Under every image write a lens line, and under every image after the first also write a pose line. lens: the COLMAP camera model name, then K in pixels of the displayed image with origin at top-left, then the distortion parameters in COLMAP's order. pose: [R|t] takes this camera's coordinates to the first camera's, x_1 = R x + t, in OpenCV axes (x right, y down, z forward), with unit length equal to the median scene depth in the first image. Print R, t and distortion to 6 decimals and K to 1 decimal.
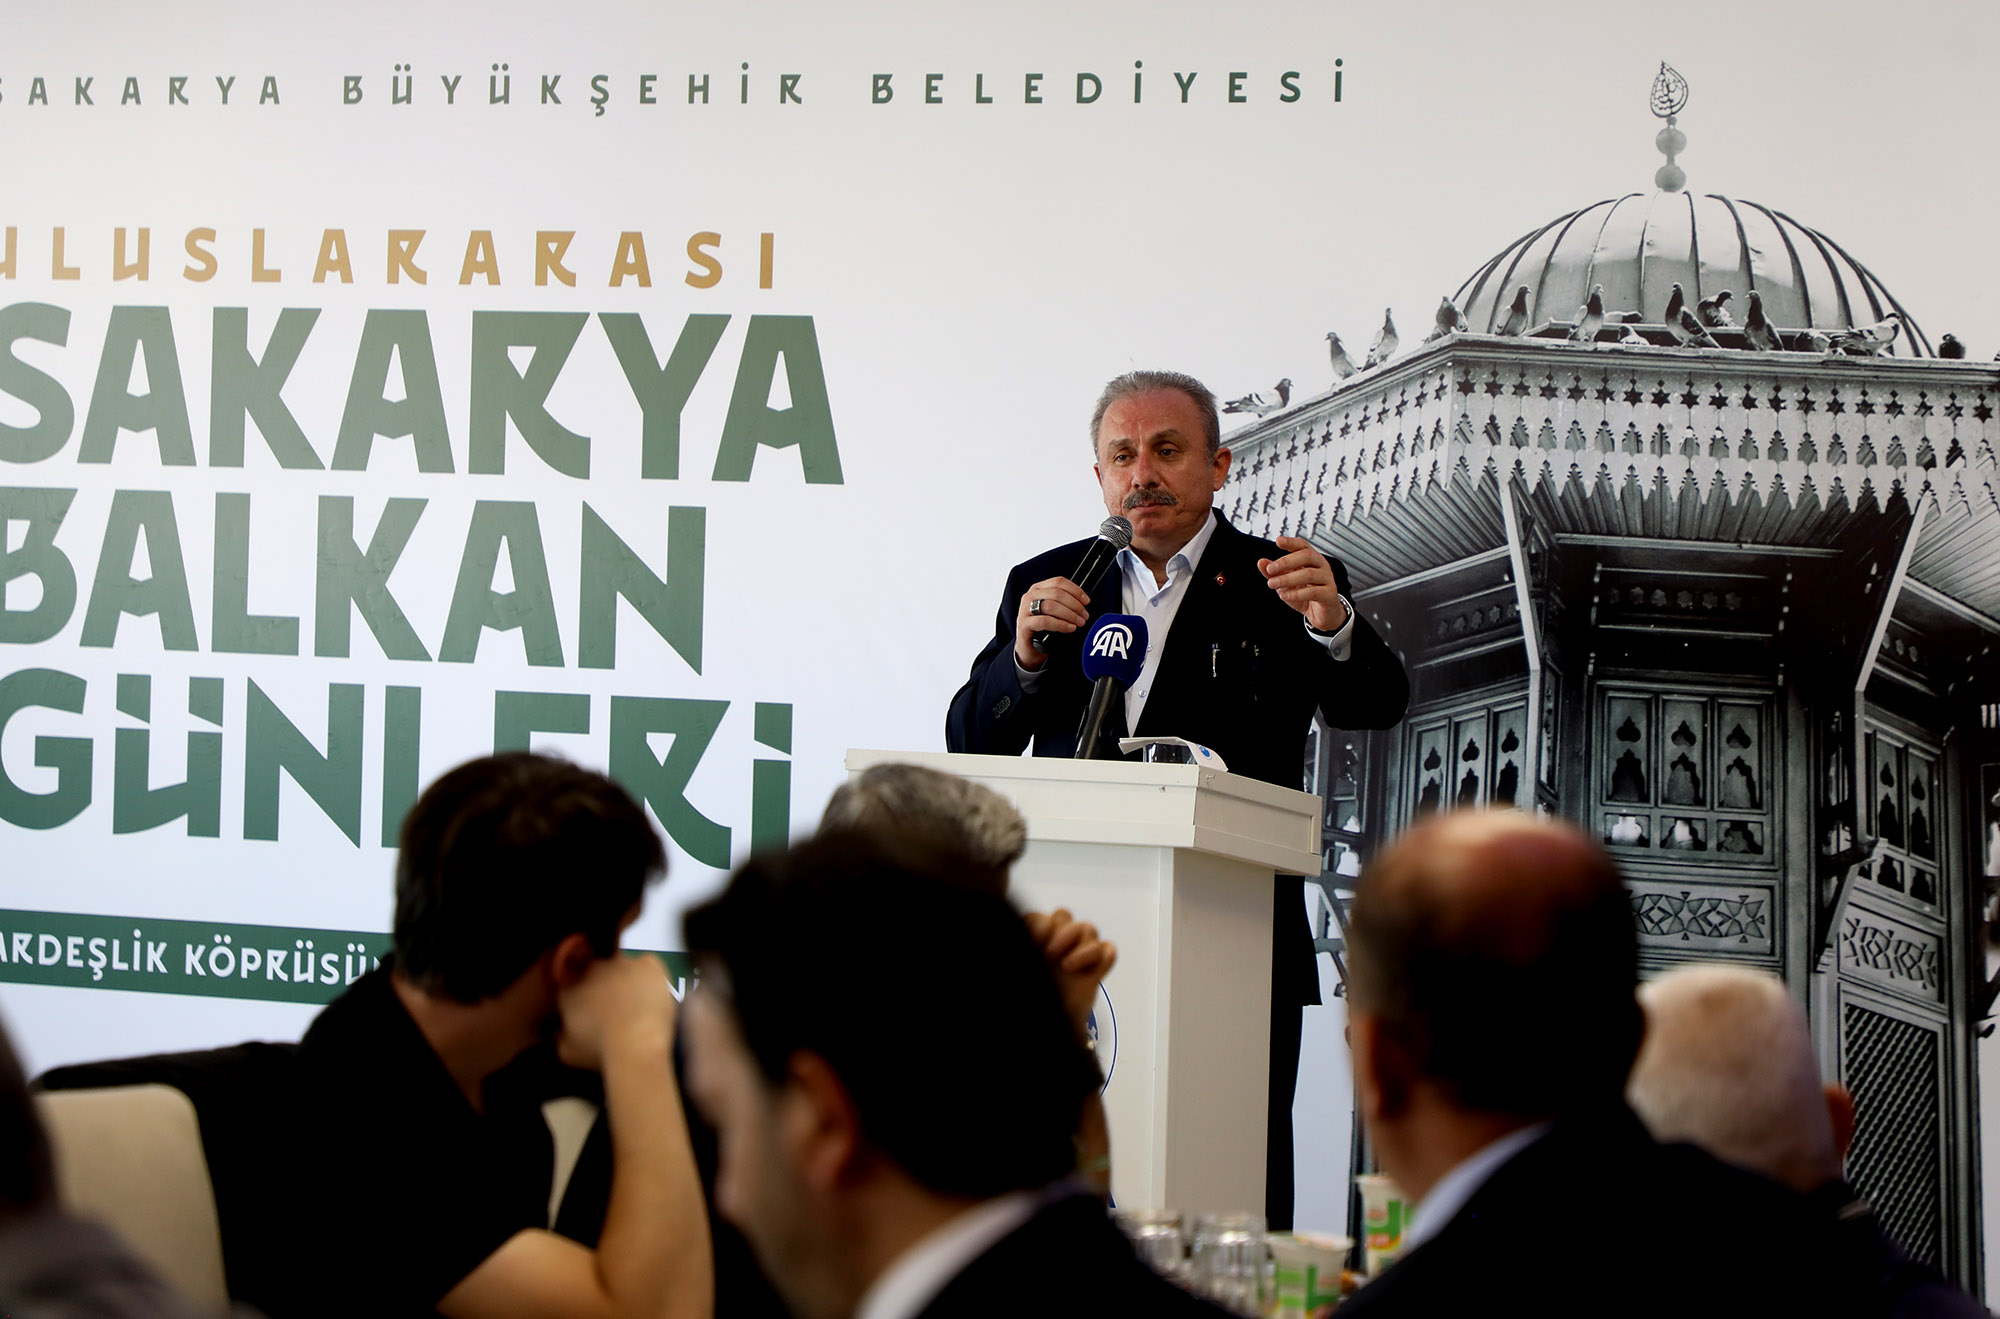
lens RADIAL K [[6335.0, 0, 1000.0], [0, 6335.0, 659.5], [0, 0, 1]] dist [0.038758, -1.391084]
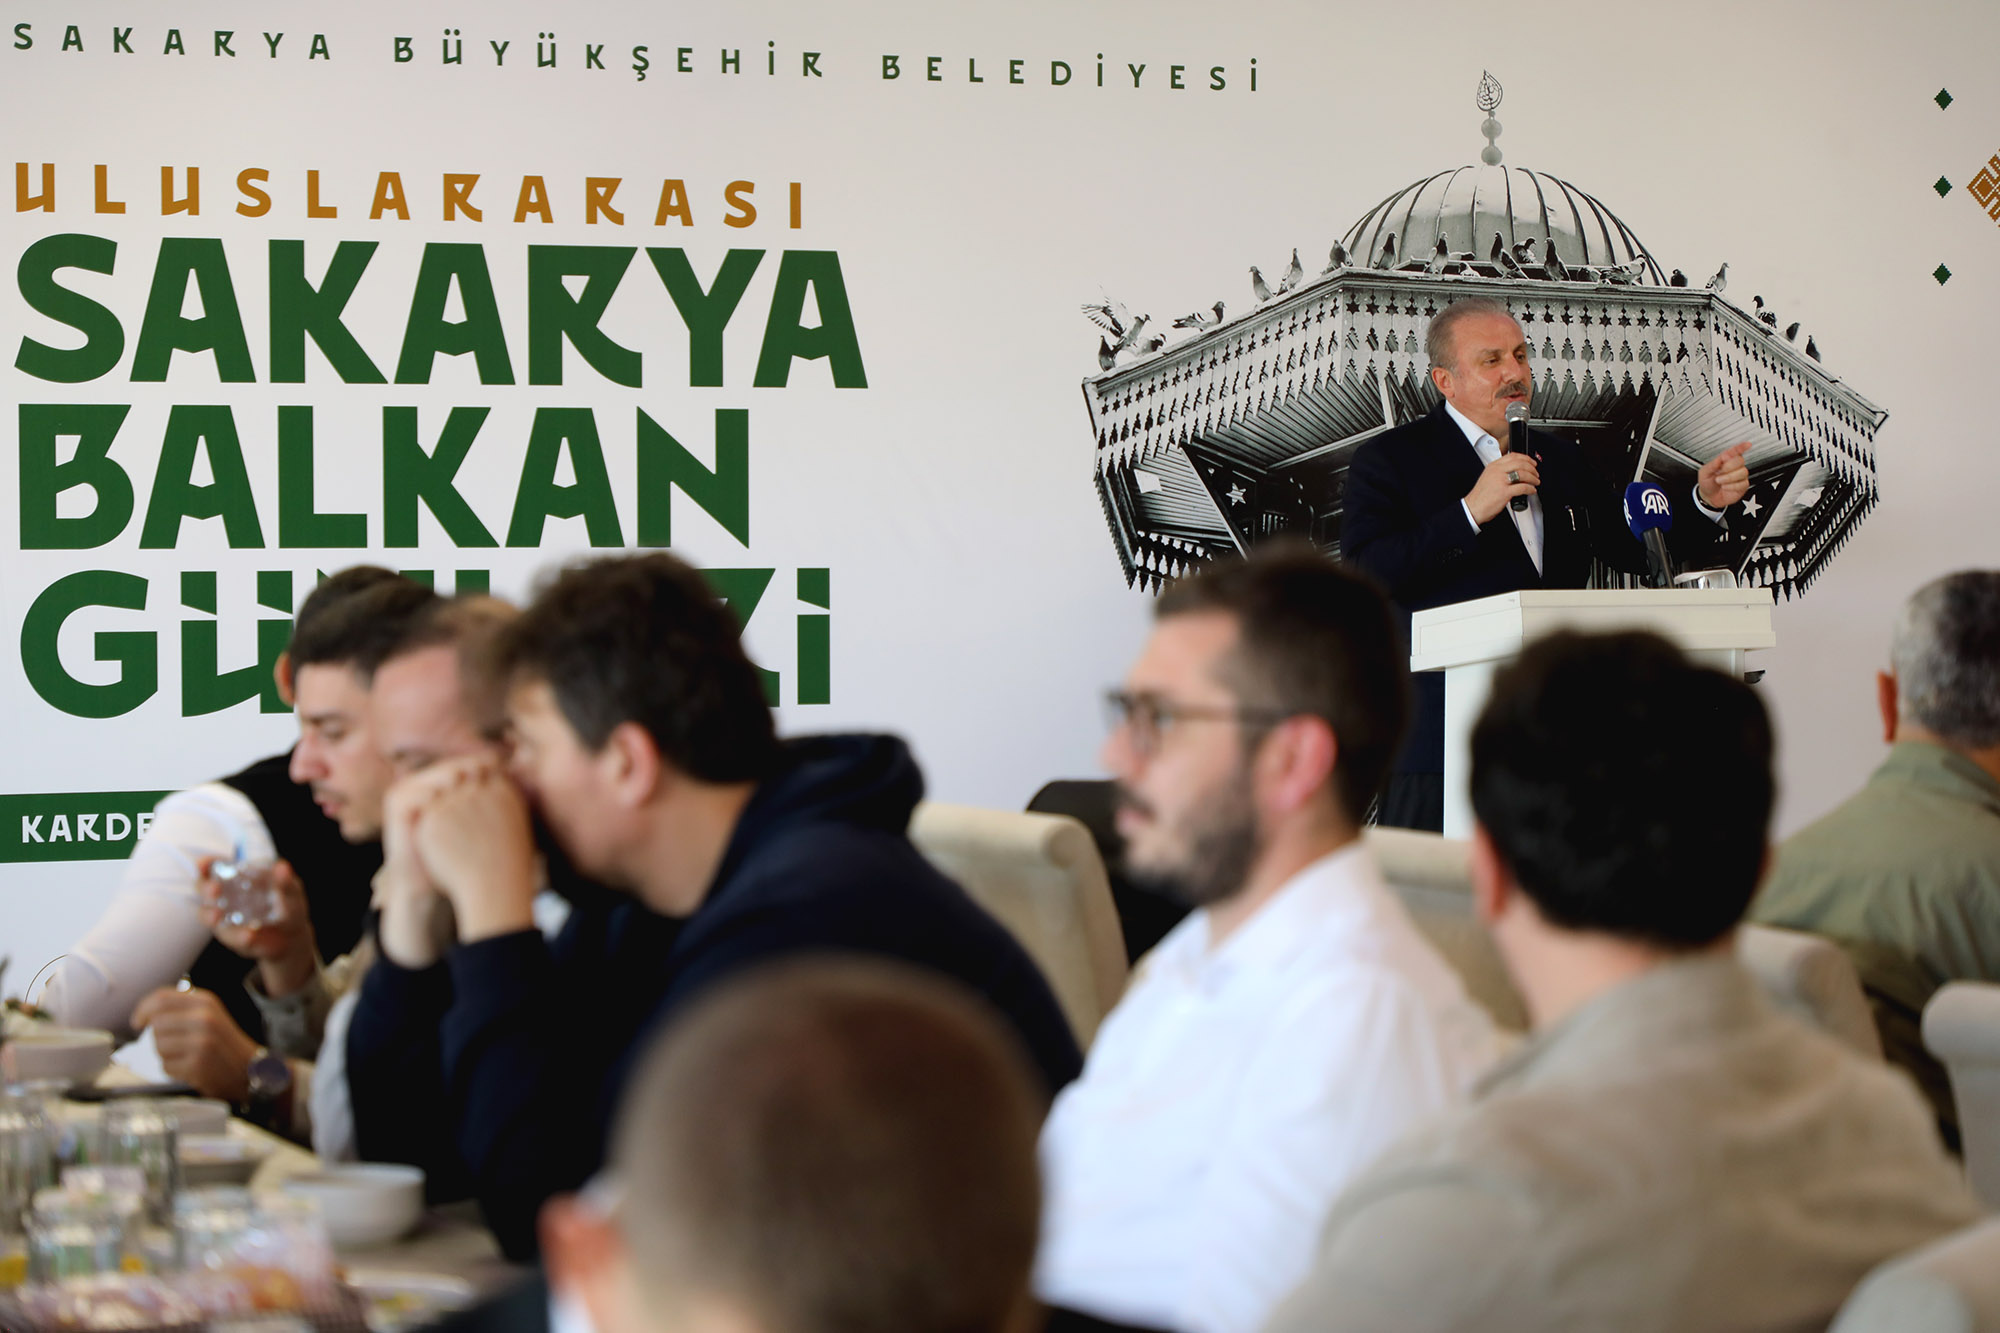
lens RADIAL K [[5262.2, 0, 997.8], [0, 5262.2, 759.9], [0, 0, 1]] dist [0.020094, -0.897111]
pose [[0.651191, -0.073016, 0.755393, -0.818257], [0.030941, 0.997088, 0.069705, -0.027123], [-0.758283, -0.022019, 0.651554, 0.322580]]
